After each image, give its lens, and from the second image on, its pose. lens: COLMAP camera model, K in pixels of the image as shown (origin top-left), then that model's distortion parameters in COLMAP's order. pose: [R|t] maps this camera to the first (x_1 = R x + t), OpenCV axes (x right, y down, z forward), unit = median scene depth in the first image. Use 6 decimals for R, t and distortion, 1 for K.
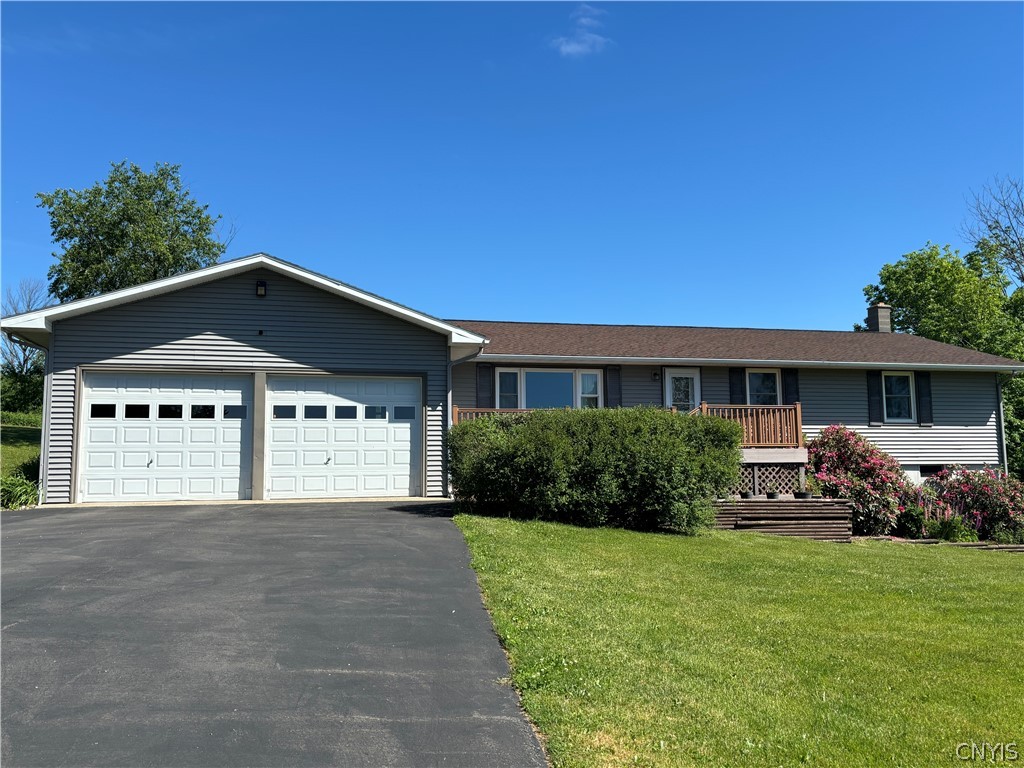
lens RADIAL K [[898.6, 0, 513.4], [0, 898.6, 386.4], [0, 0, 1]] dist [0.044477, -0.016423]
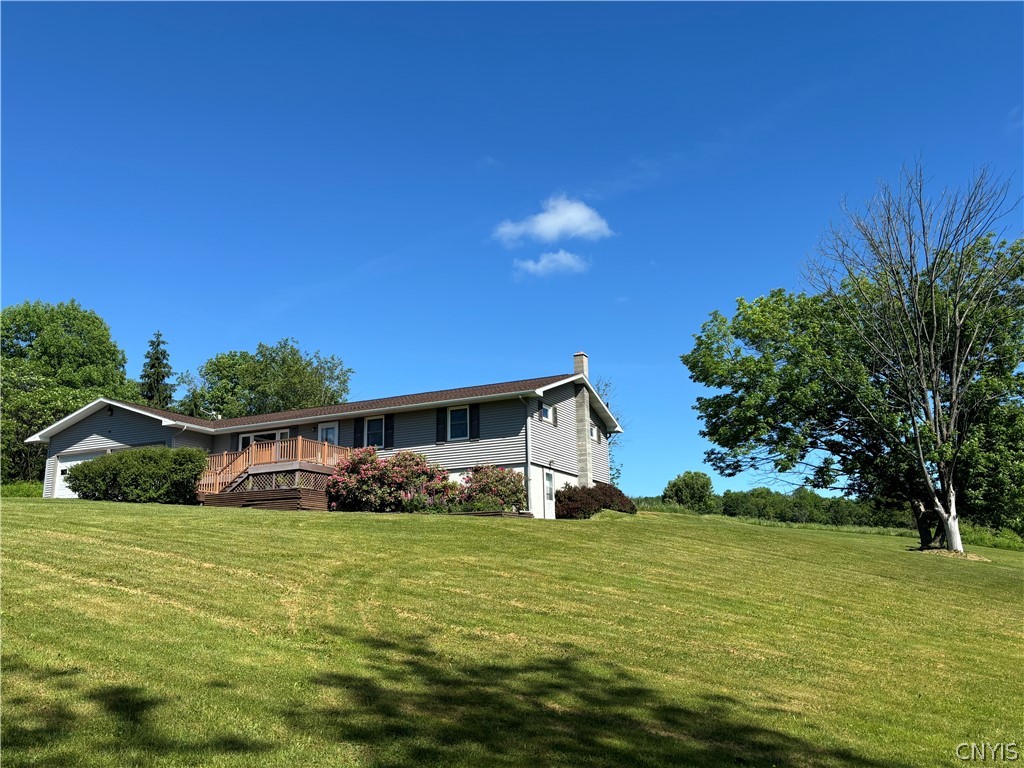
lens RADIAL K [[898.6, 0, 513.0], [0, 898.6, 382.1], [0, 0, 1]] dist [0.044477, -0.016423]
pose [[0.762678, -0.150083, -0.629124, 1.456473], [0.076848, 0.986842, -0.142257, 0.164078], [0.642197, 0.060149, 0.764176, -0.059235]]
